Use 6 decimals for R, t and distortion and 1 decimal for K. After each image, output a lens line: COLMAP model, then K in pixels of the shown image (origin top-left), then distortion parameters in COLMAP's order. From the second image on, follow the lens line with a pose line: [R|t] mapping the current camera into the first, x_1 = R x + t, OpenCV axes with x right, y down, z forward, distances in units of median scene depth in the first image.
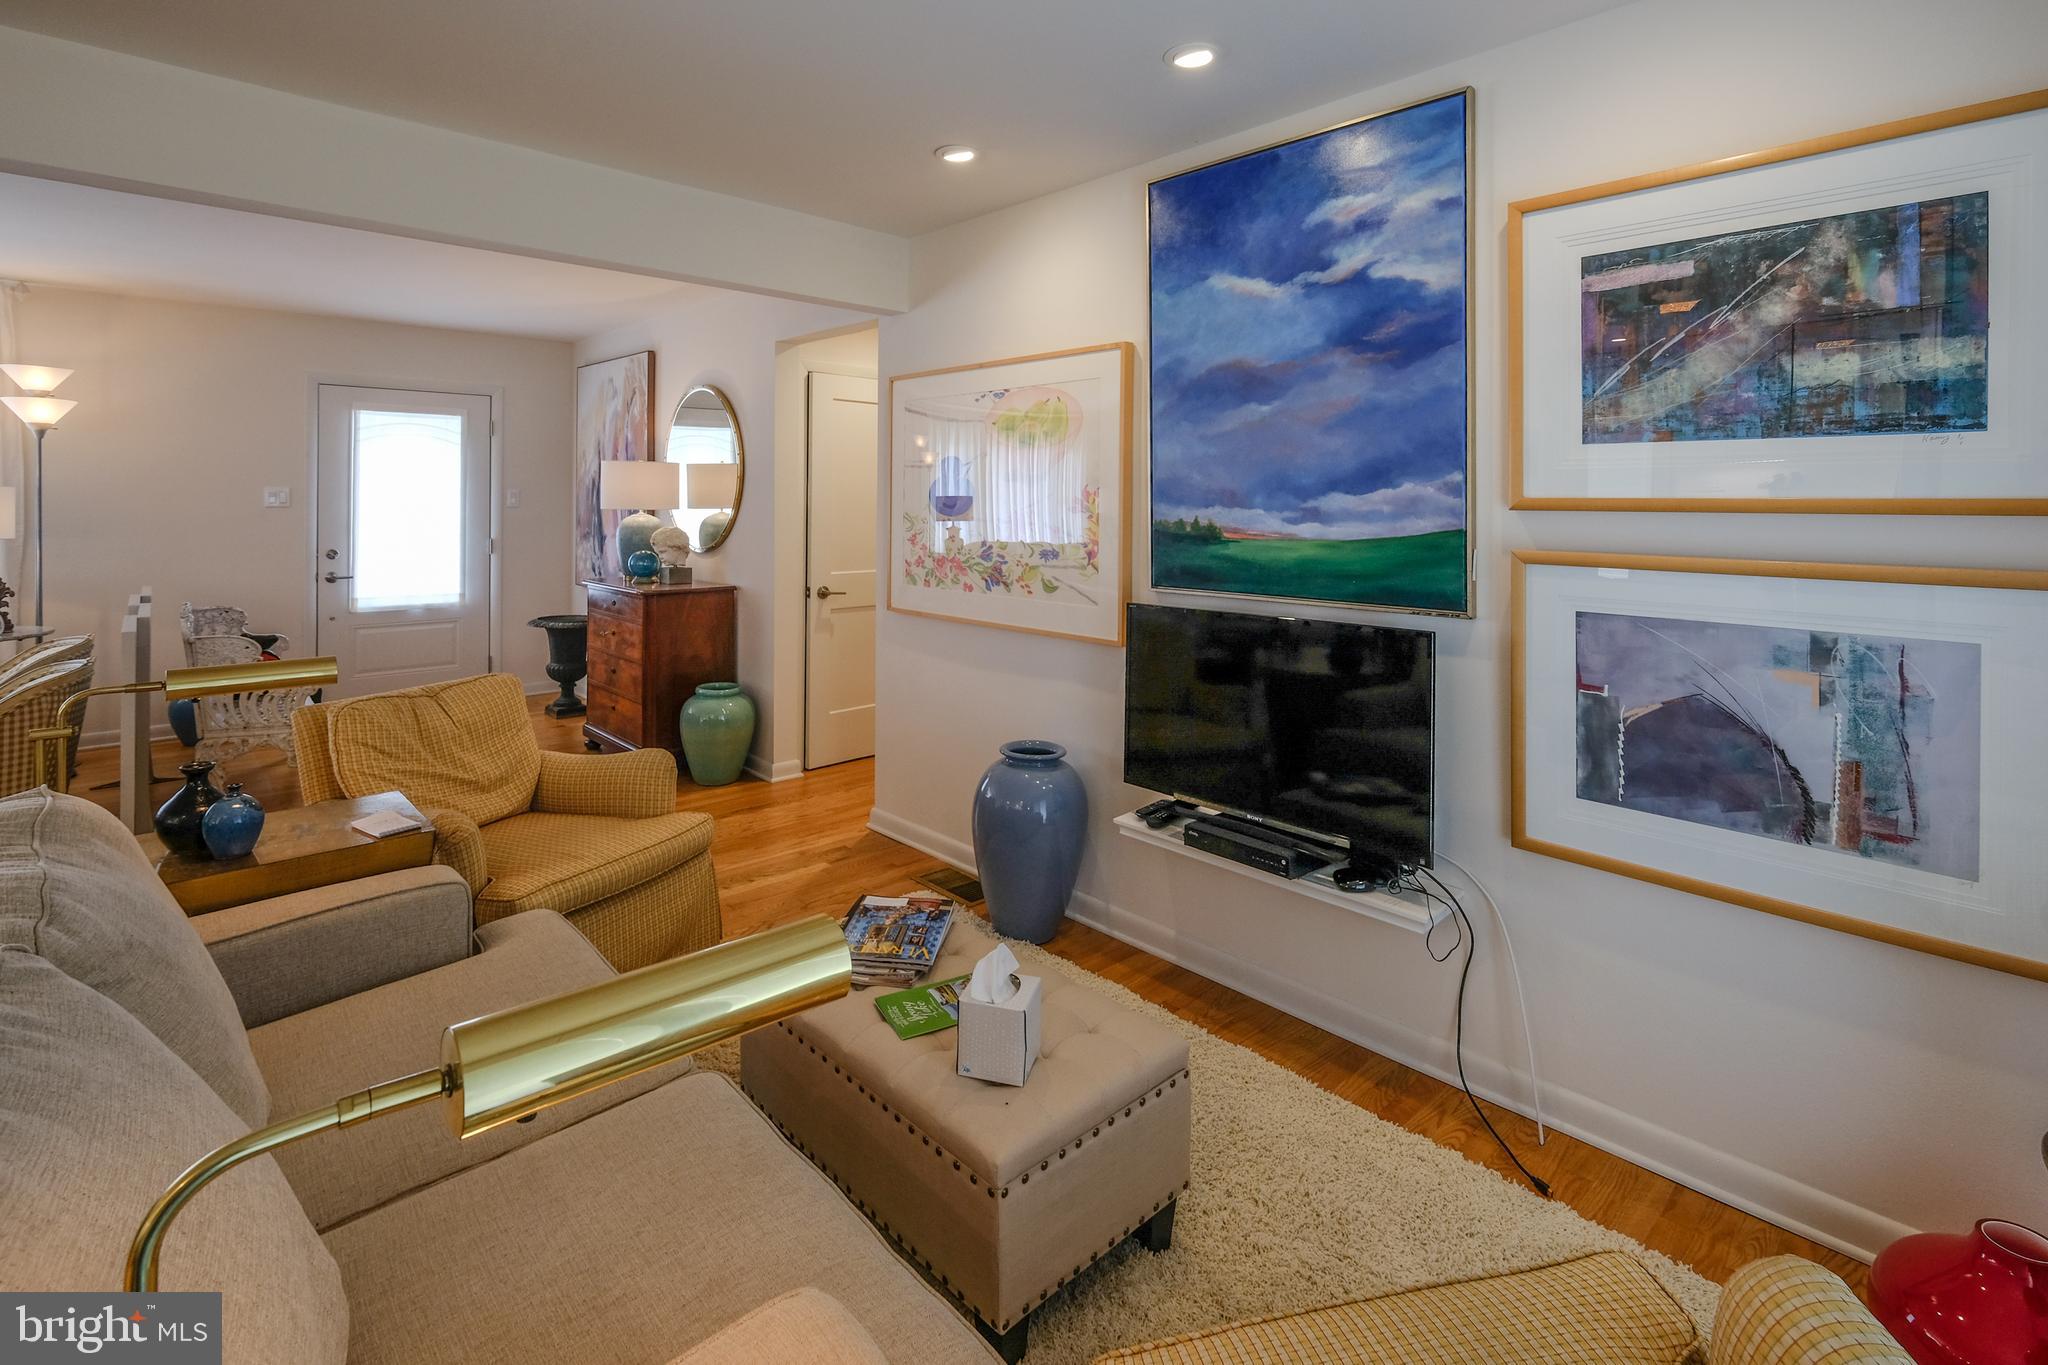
lens RADIAL K [[937.5, 0, 1057.4], [0, 937.5, 497.3], [0, 0, 1]] dist [-0.001316, -0.001041]
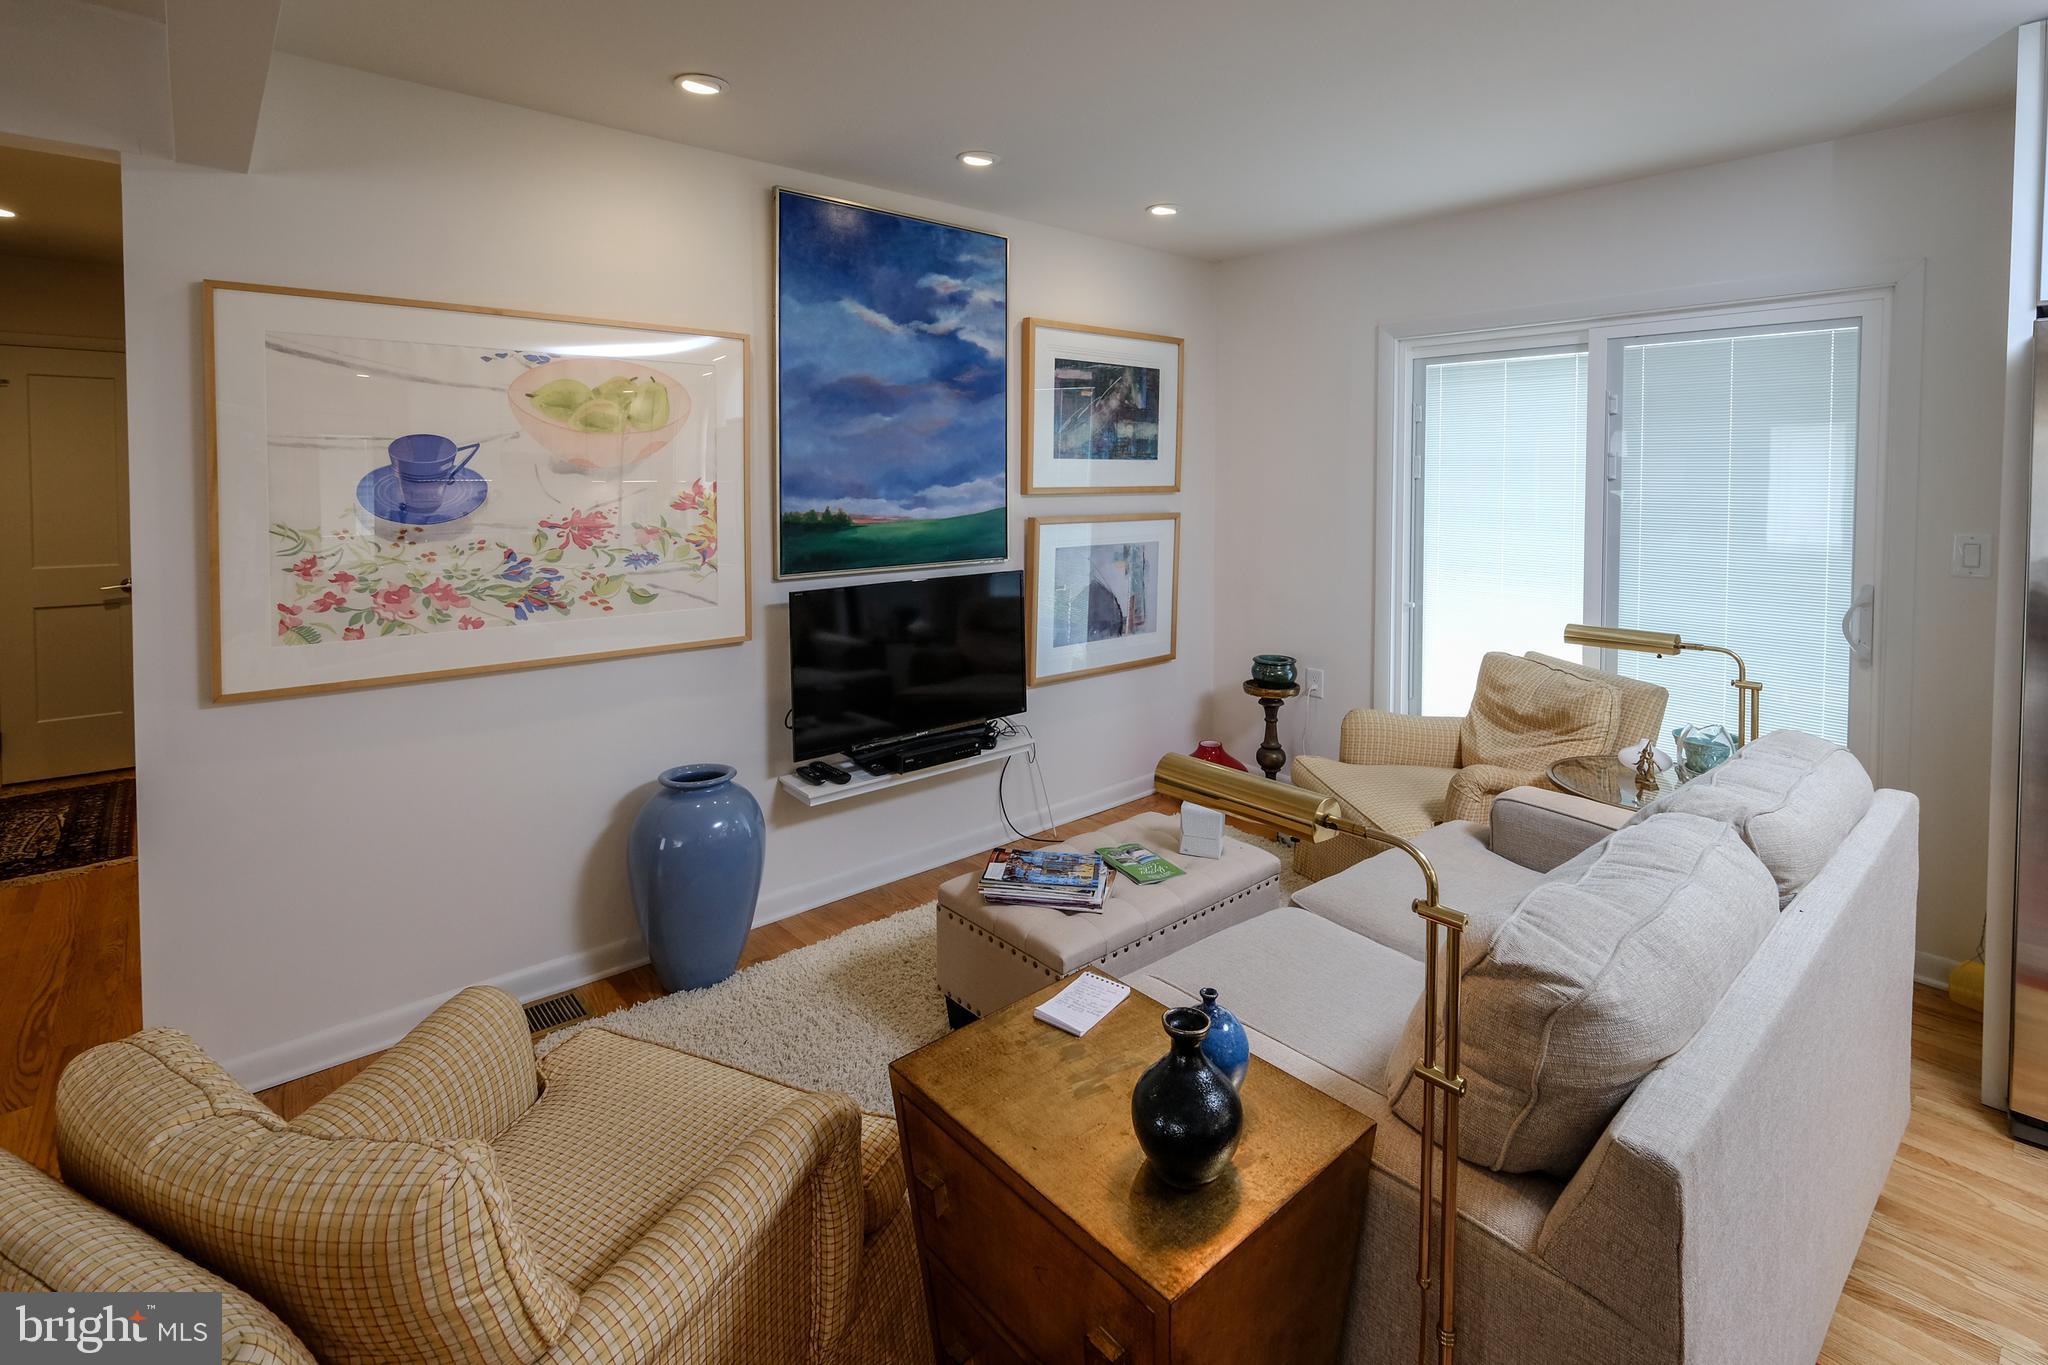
lens RADIAL K [[937.5, 0, 1000.9], [0, 937.5, 492.8], [0, 0, 1]] dist [-0.001316, -0.001041]
pose [[0.094465, -0.027196, 0.995157, -1.071690], [-0.004490, 0.999605, 0.027744, -0.032661], [-0.995518, -0.007089, 0.094306, 0.760808]]
